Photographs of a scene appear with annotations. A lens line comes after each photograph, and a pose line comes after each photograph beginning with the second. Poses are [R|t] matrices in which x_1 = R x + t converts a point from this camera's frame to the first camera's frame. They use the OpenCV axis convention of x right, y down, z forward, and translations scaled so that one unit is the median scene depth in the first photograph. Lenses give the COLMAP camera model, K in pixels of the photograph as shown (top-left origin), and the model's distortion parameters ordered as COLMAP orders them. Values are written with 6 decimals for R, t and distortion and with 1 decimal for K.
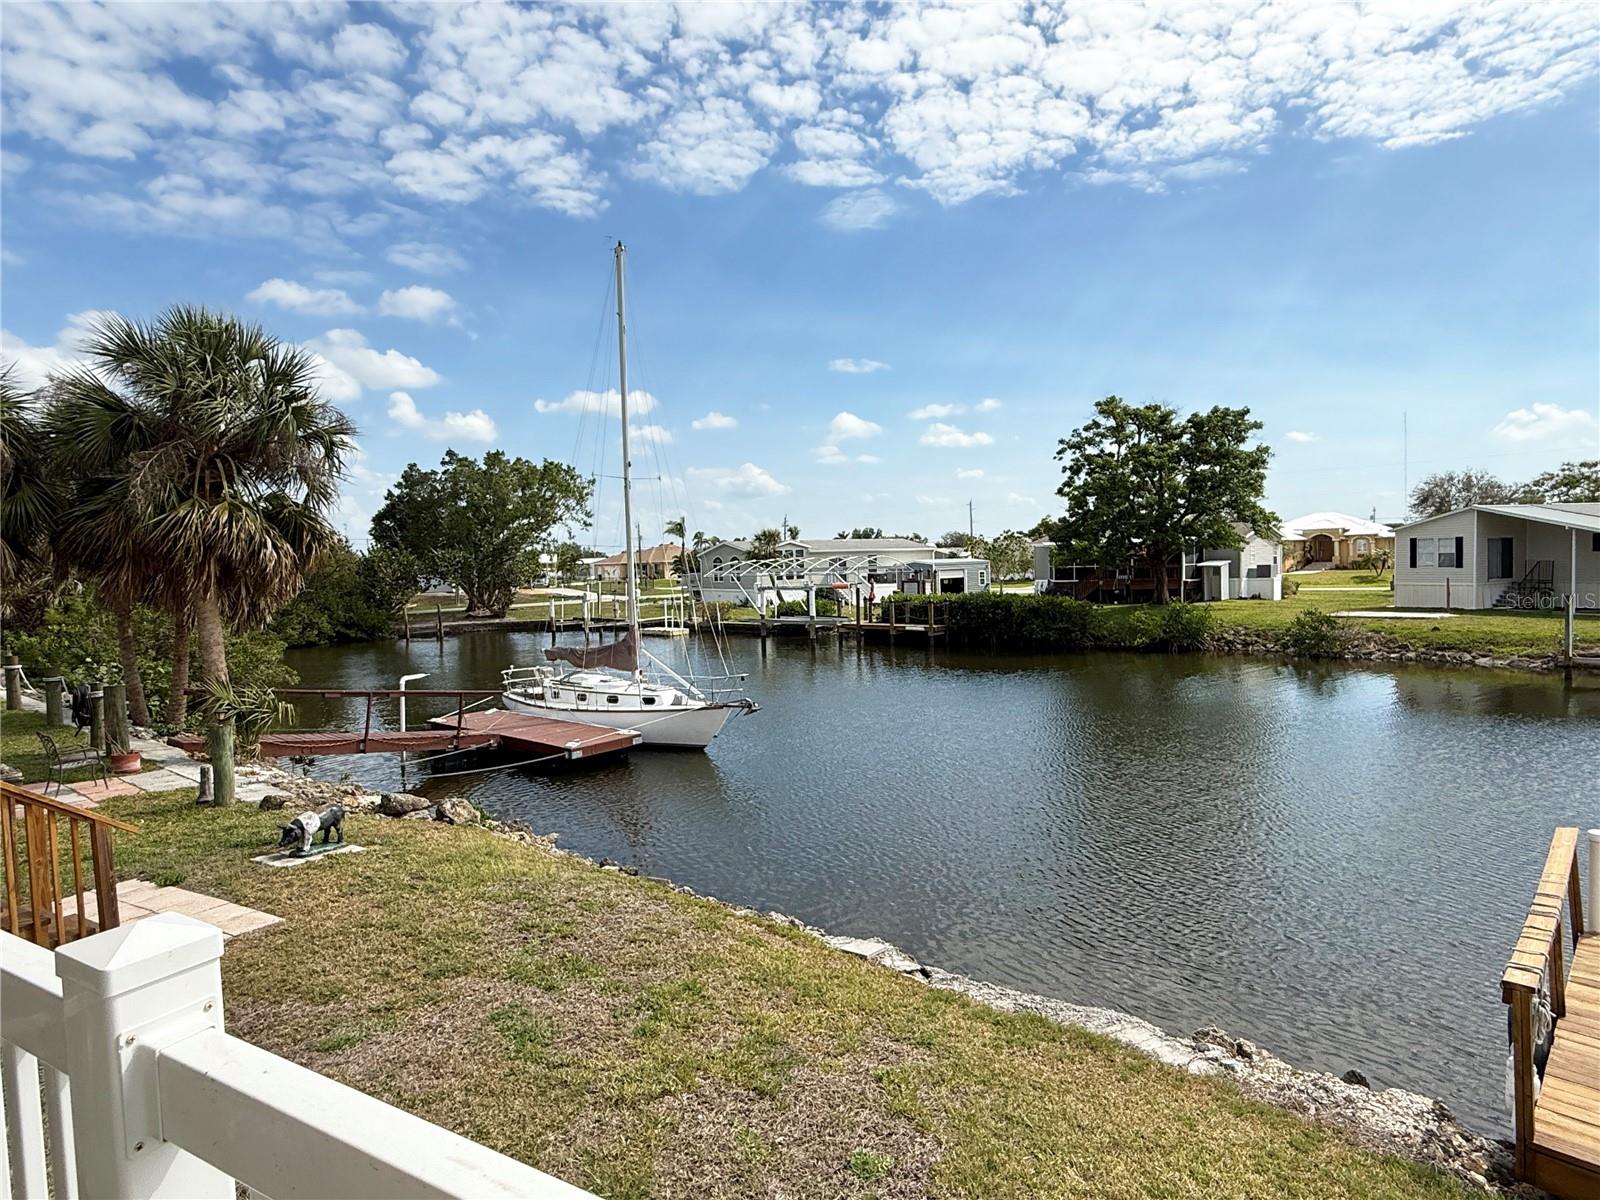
lens RADIAL K [[907.1, 0, 802.9], [0, 907.1, 603.8], [0, 0, 1]] dist [0.004063, 0.000014]
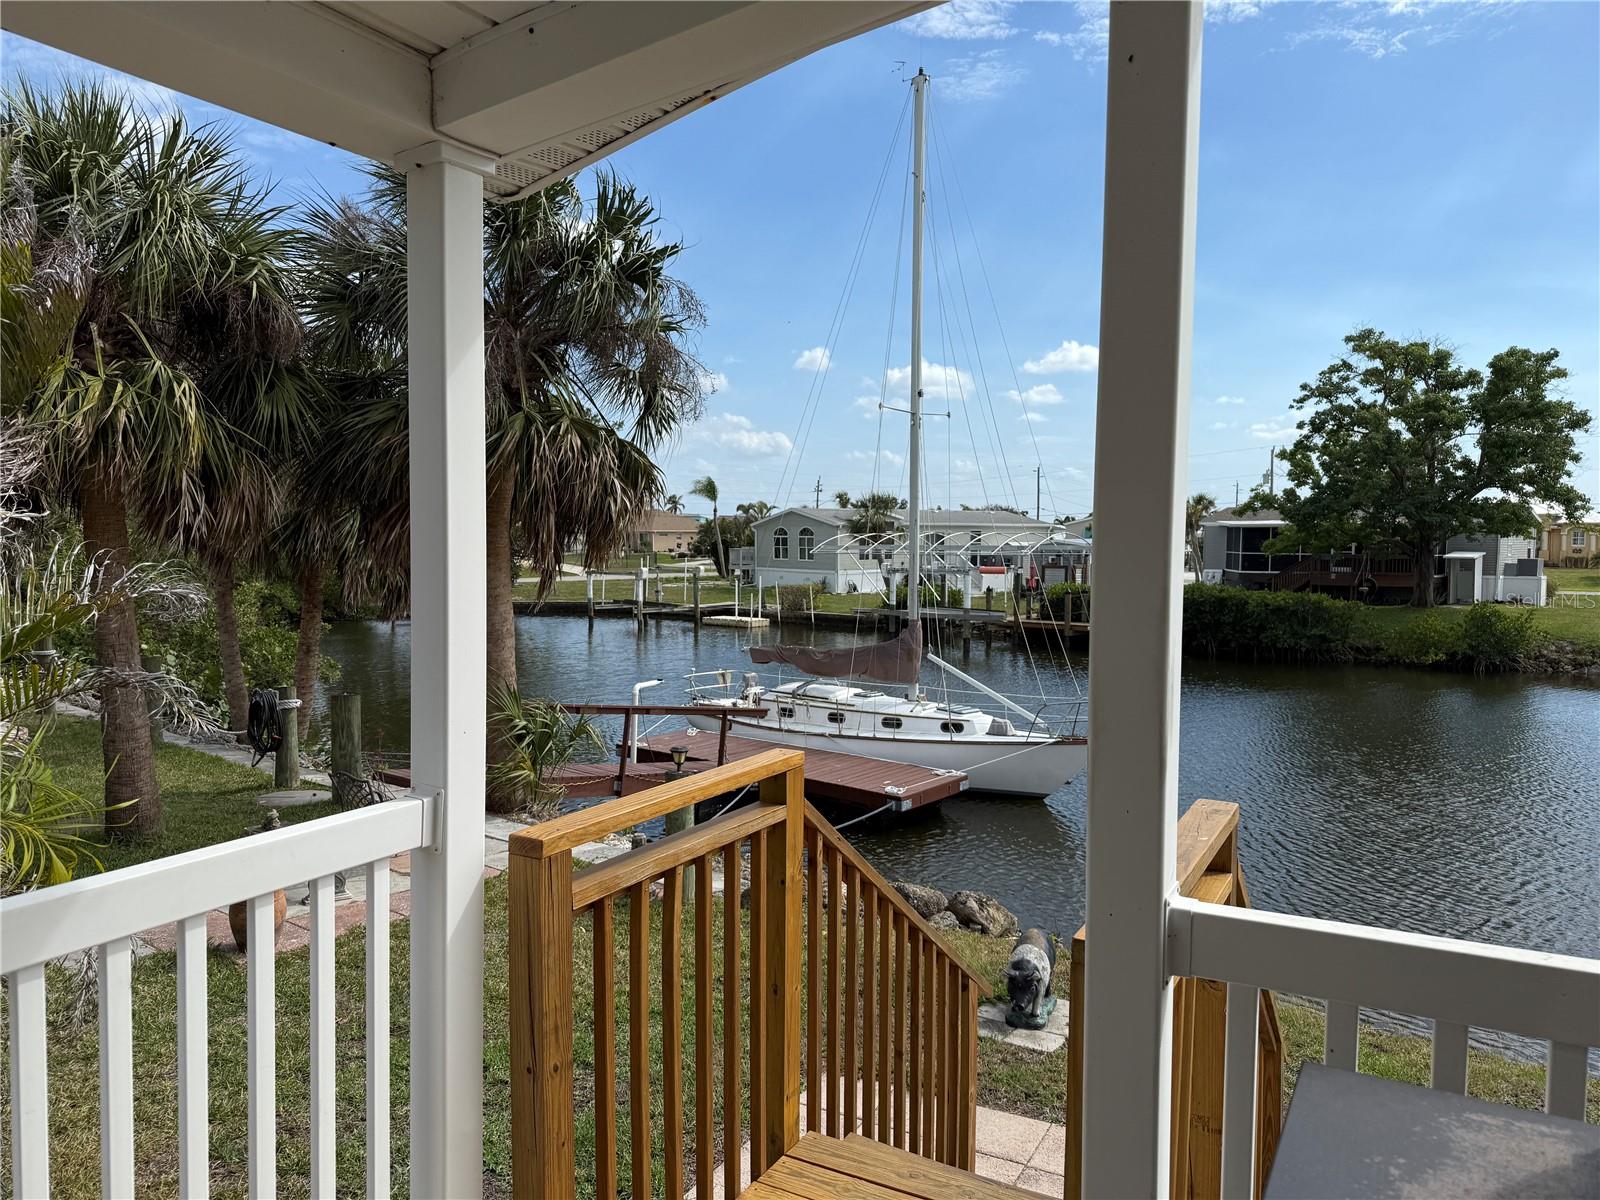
lens RADIAL K [[1120.1, 0, 791.7], [0, 1120.1, 618.3], [0, 0, 1]] dist [0.083733, -0.099730]
pose [[0.999358, 0.031139, 0.017721, -0.147194], [-0.031607, 0.999143, 0.026726, 0.001071], [-0.016873, -0.027269, 0.999486, 0.058418]]
